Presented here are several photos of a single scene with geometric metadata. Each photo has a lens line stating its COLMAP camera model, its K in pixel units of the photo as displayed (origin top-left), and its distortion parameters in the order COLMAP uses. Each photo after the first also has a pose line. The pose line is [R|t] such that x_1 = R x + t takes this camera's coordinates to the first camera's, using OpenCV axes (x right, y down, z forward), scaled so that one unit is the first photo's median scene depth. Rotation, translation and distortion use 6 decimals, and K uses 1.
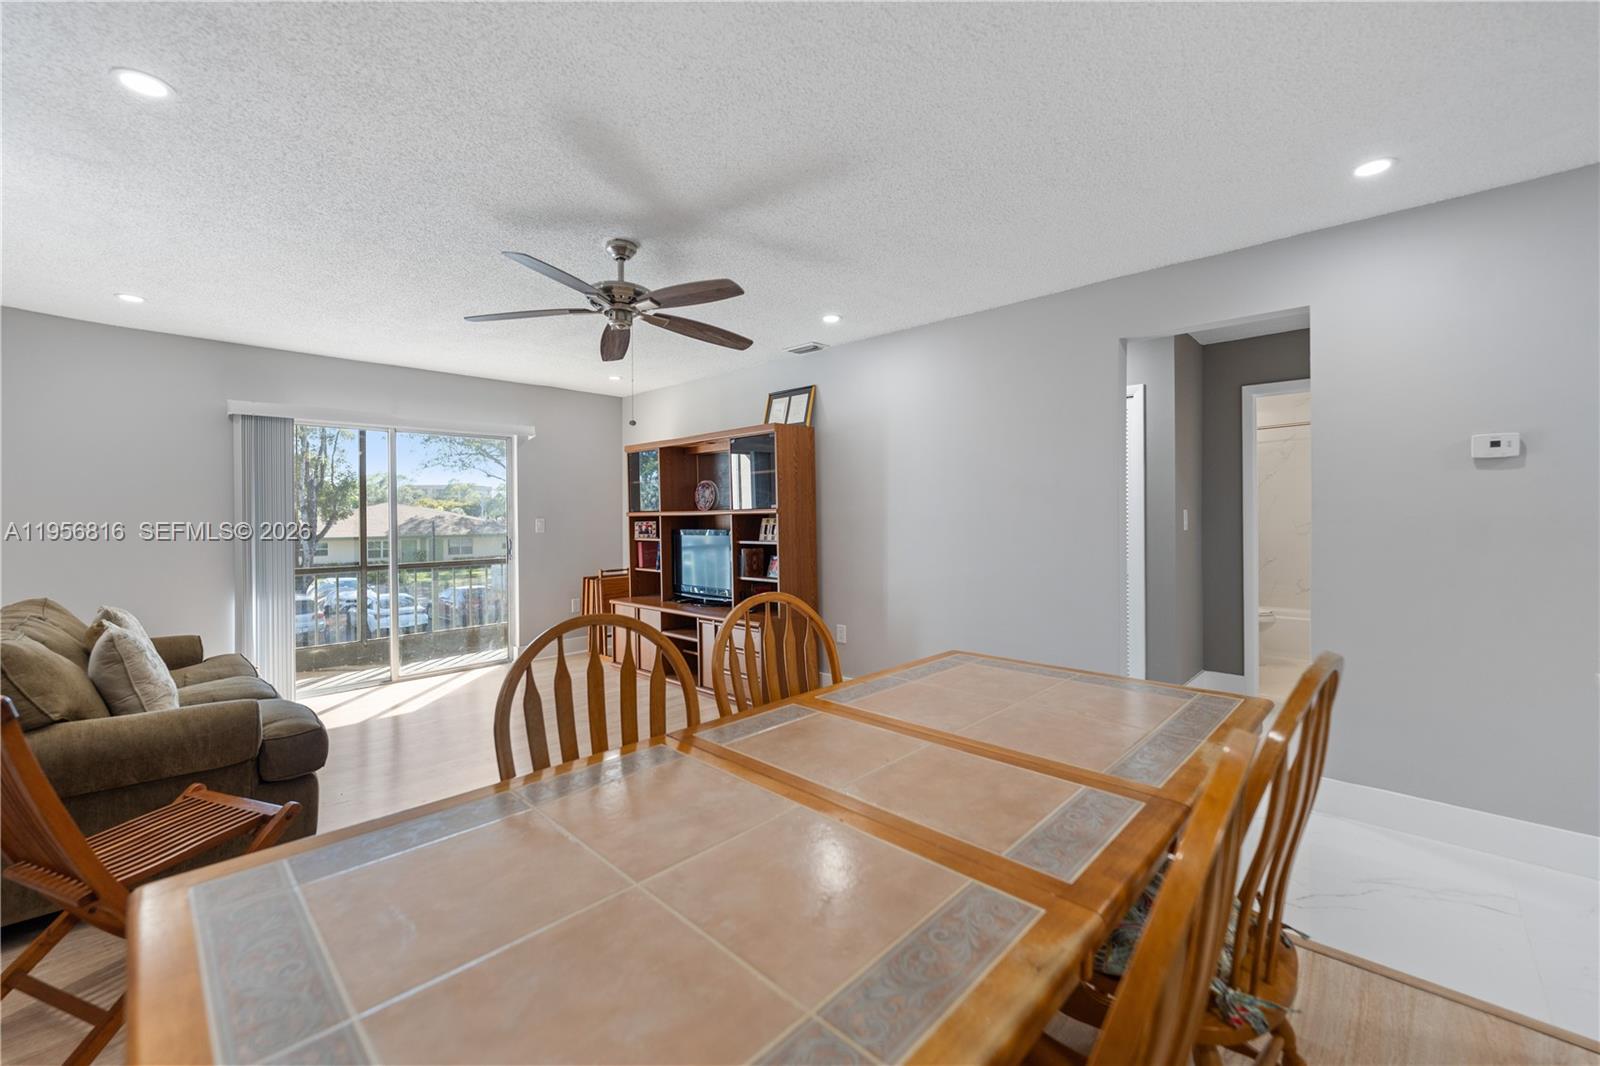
lens RADIAL K [[653.4, 0, 795.4], [0, 653.4, 515.5], [0, 0, 1]] dist [0.004785, -0.002516]
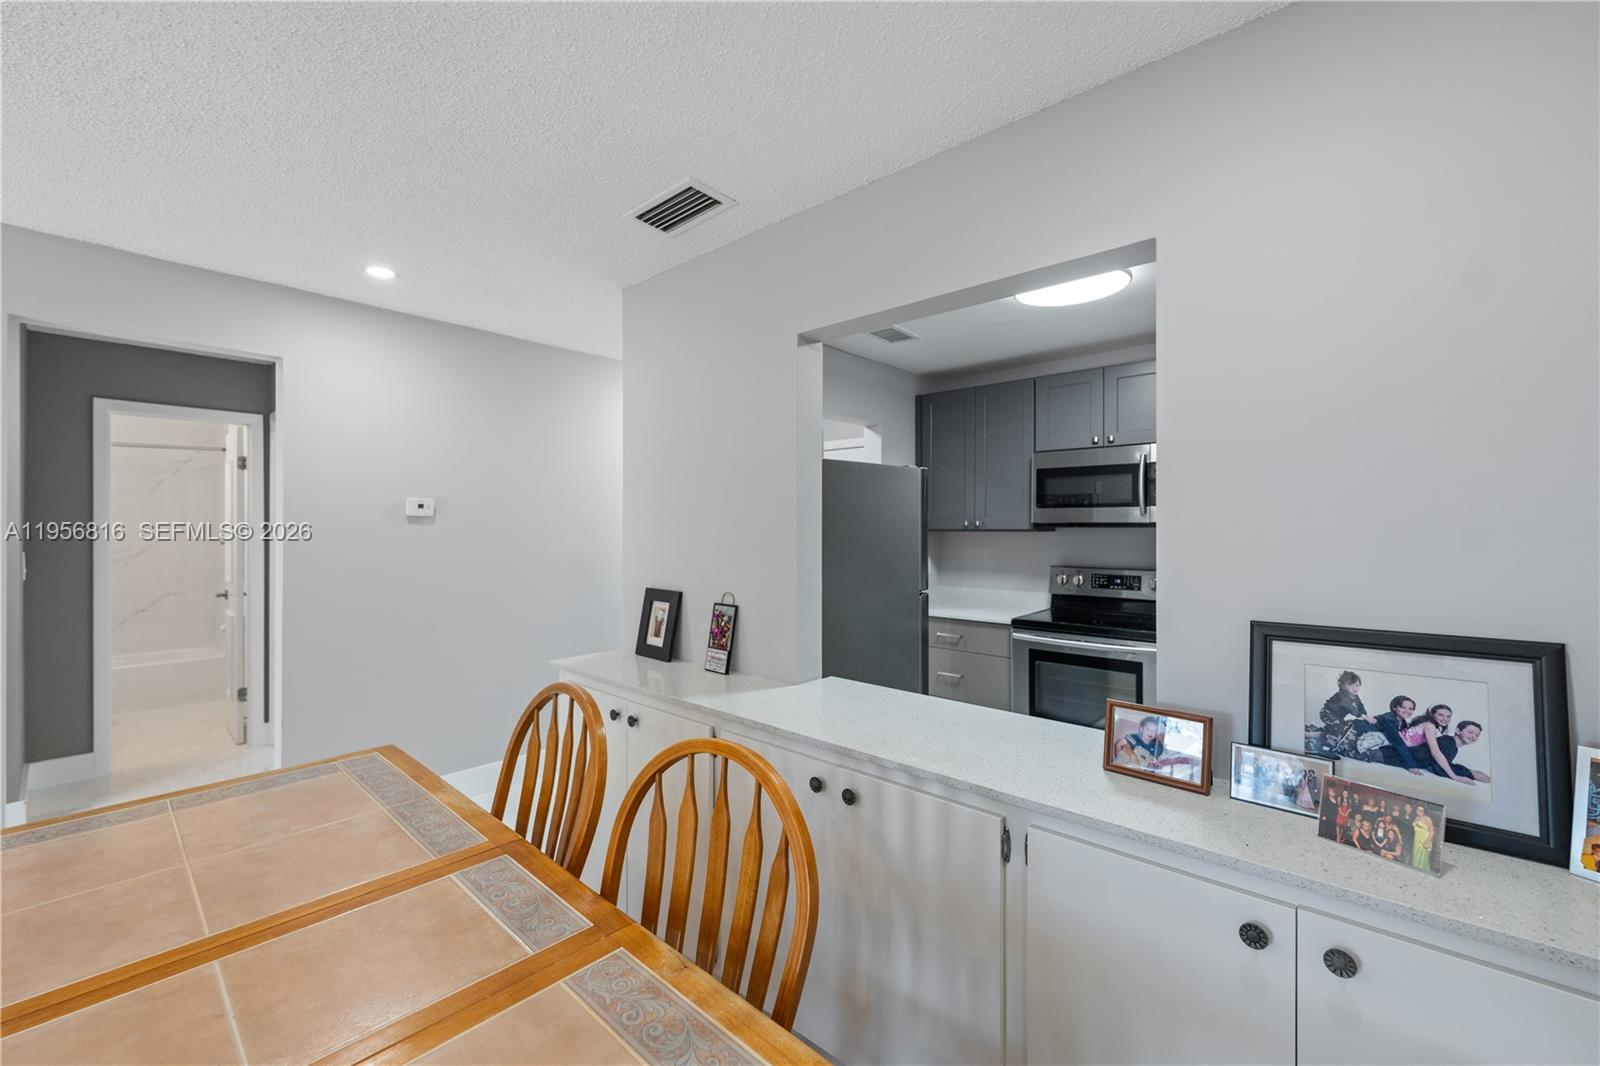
lens RADIAL K [[653.4, 0, 810.6], [0, 653.4, 516.3], [0, 0, 1]] dist [0.004785, -0.002516]
pose [[-0.044877, 0.020779, 0.998776, -0.174139], [-0.002640, 0.999778, -0.020919, -0.034396], [-0.998989, -0.003575, -0.044812, 0.142964]]
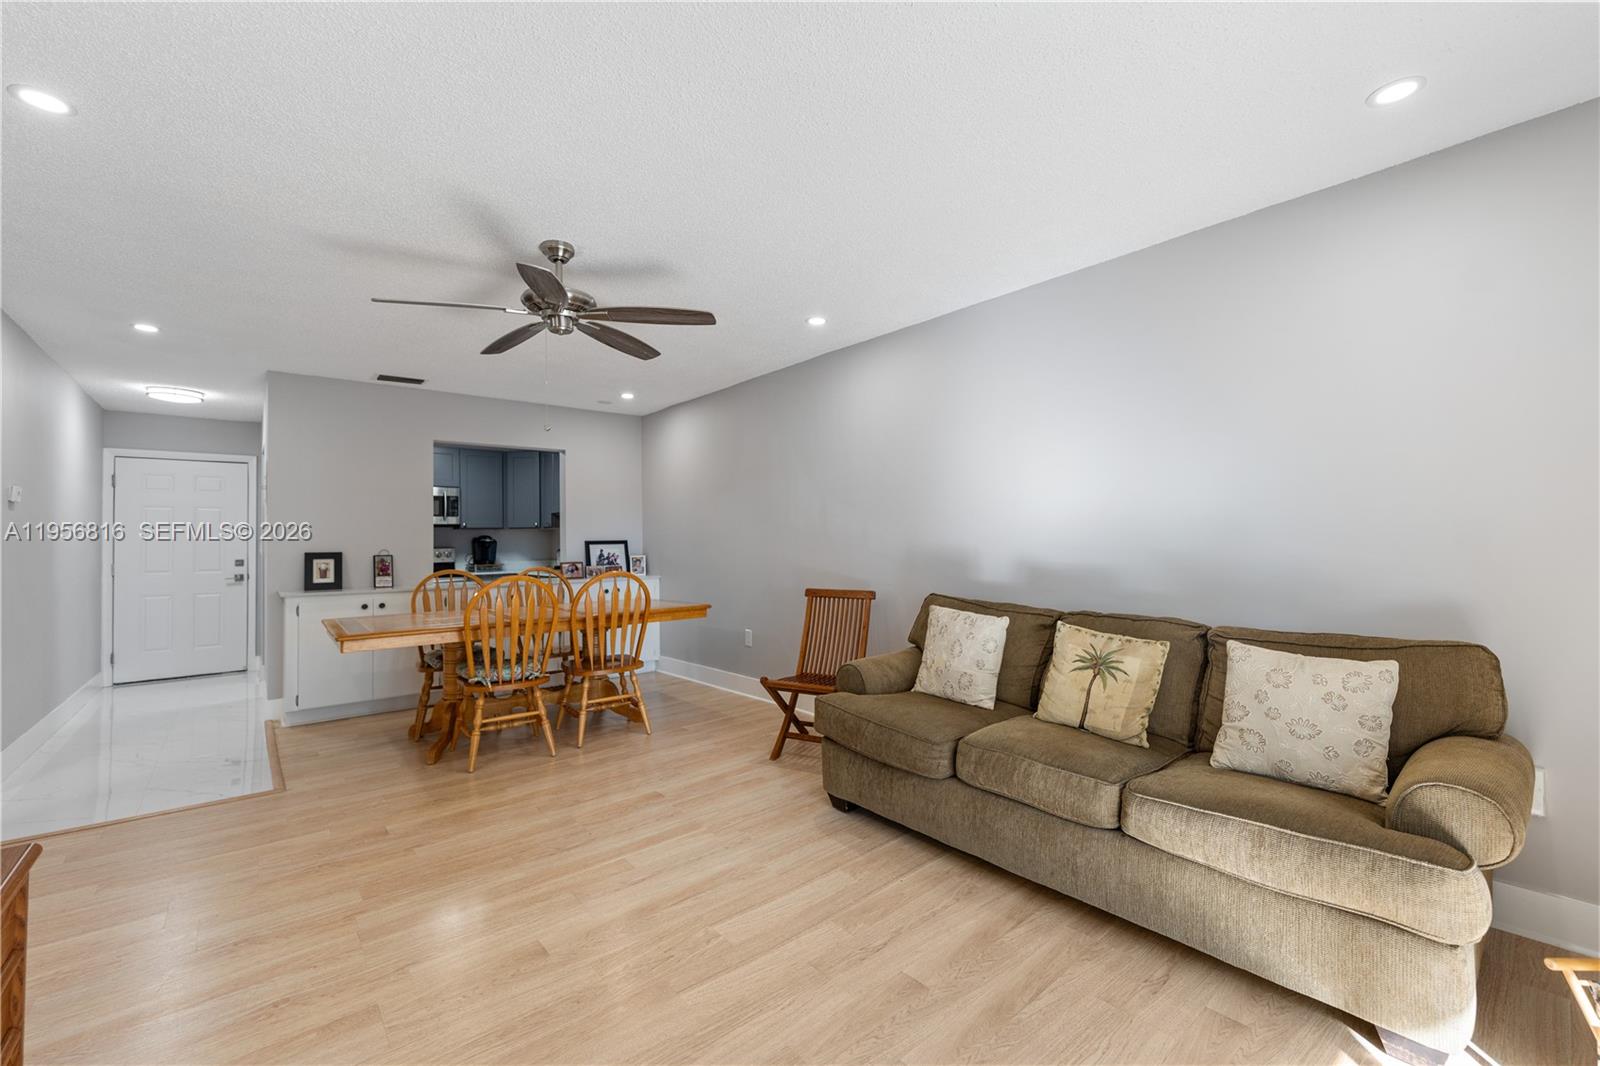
lens RADIAL K [[653.4, 0, 788.7], [0, 653.4, 519.9], [0, 0, 1]] dist [0.004785, -0.002516]
pose [[-0.993483, 0.021639, 0.111910, -0.467334], [0.017975, 0.999272, -0.033652, 0.018028], [-0.112557, -0.031421, -0.993148, 1.271503]]
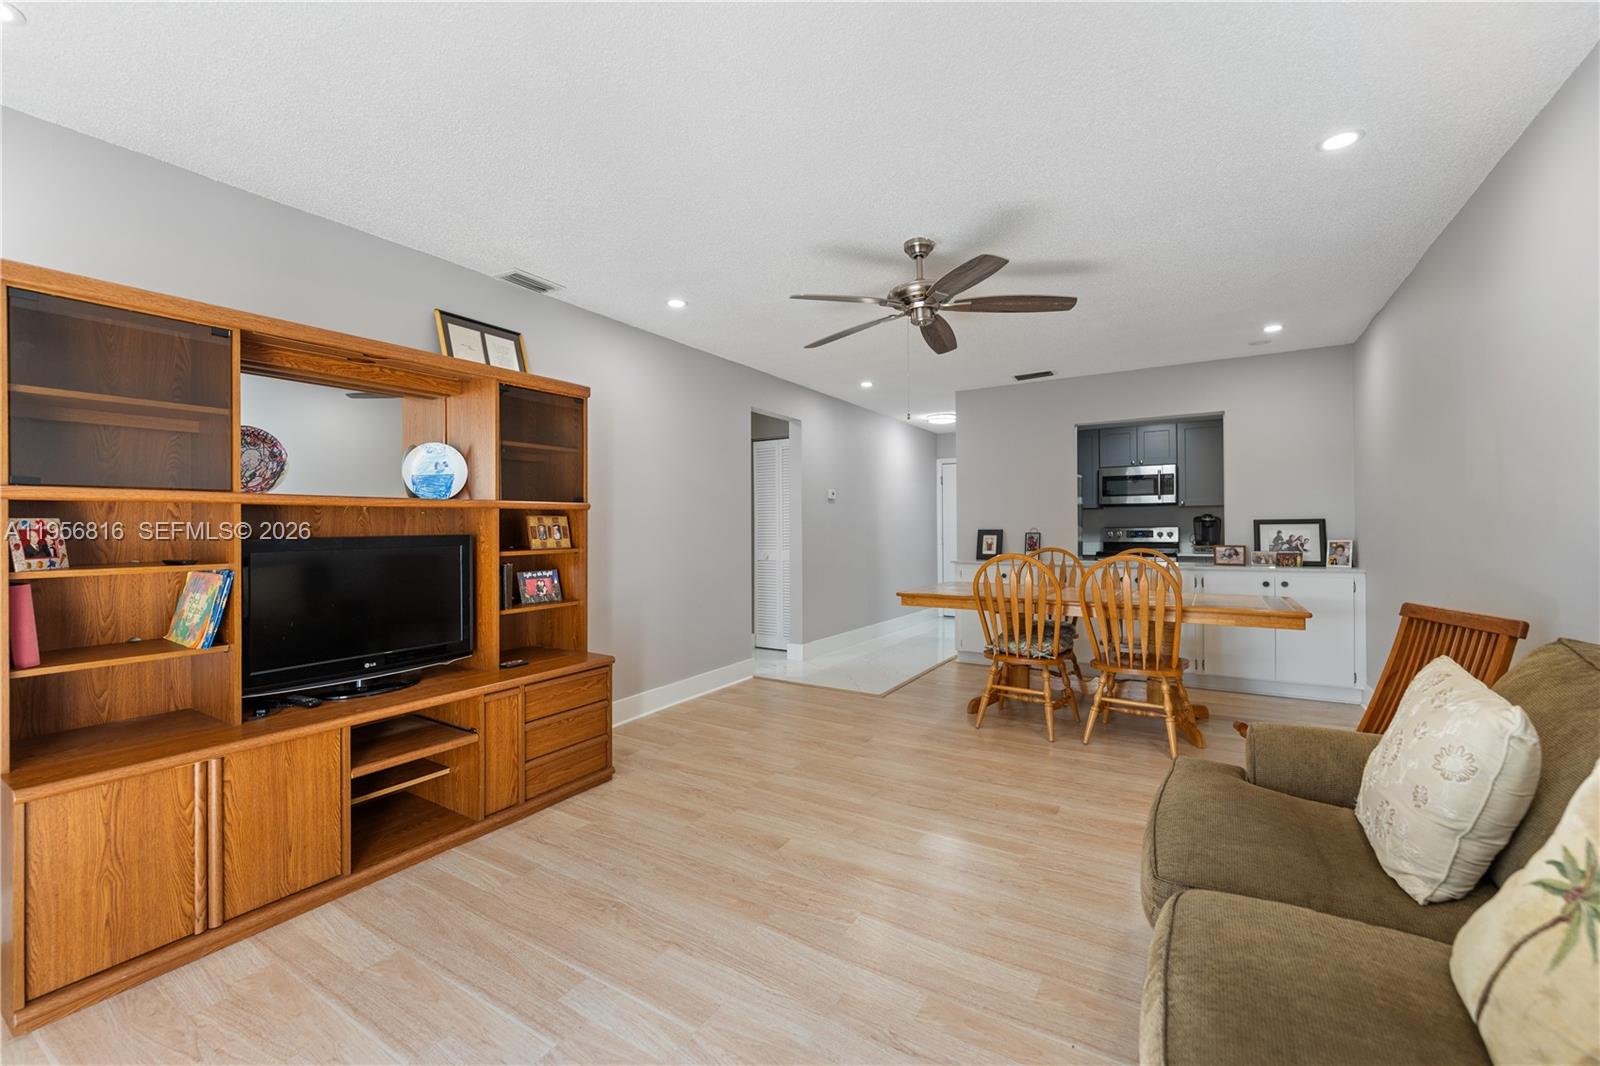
lens RADIAL K [[653.4, 0, 813.5], [0, 653.4, 522.6], [0, 0, 1]] dist [0.004785, -0.002516]
pose [[-0.224638, 0.015129, 0.974325, -0.811292], [0.006138, 0.999882, -0.014110, 0.023790], [-0.974423, 0.002811, -0.224704, 0.924132]]
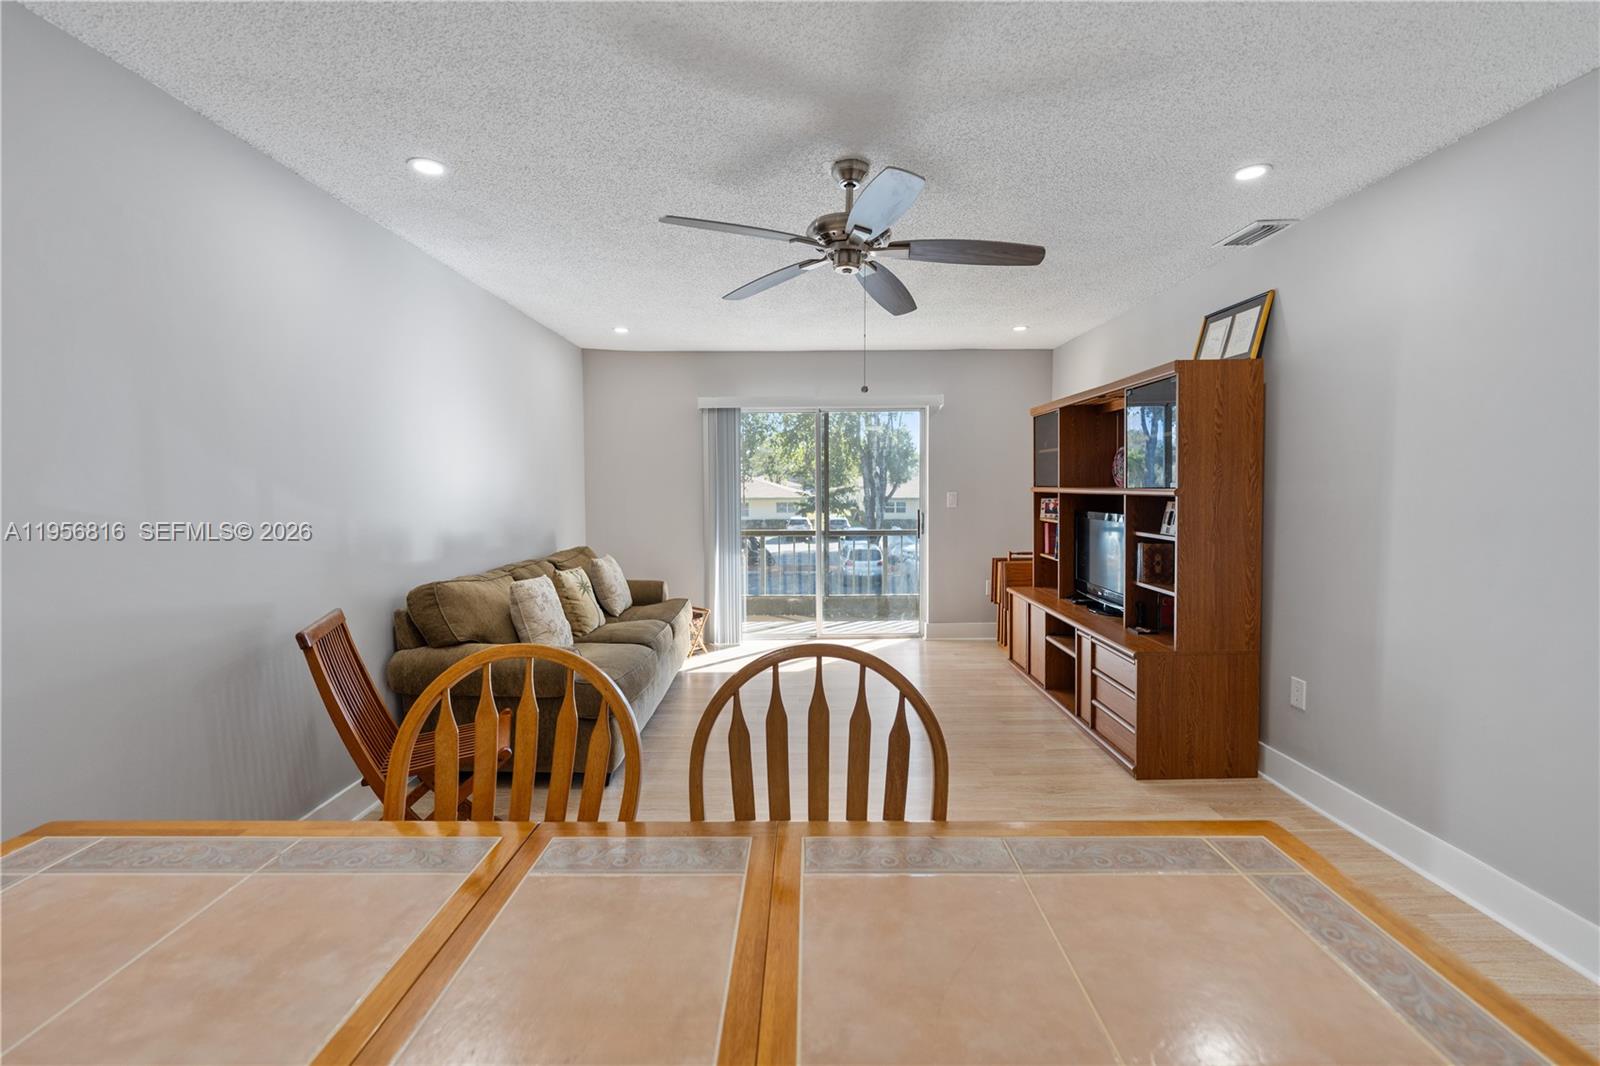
lens RADIAL K [[653.4, 0, 803.4], [0, 653.4, 514.4], [0, 0, 1]] dist [0.004785, -0.002516]
pose [[0.693085, 0.041288, -0.719673, 0.193807], [-0.001128, 0.998419, 0.056194, -0.021864], [0.720855, -0.038135, 0.692036, 0.256862]]
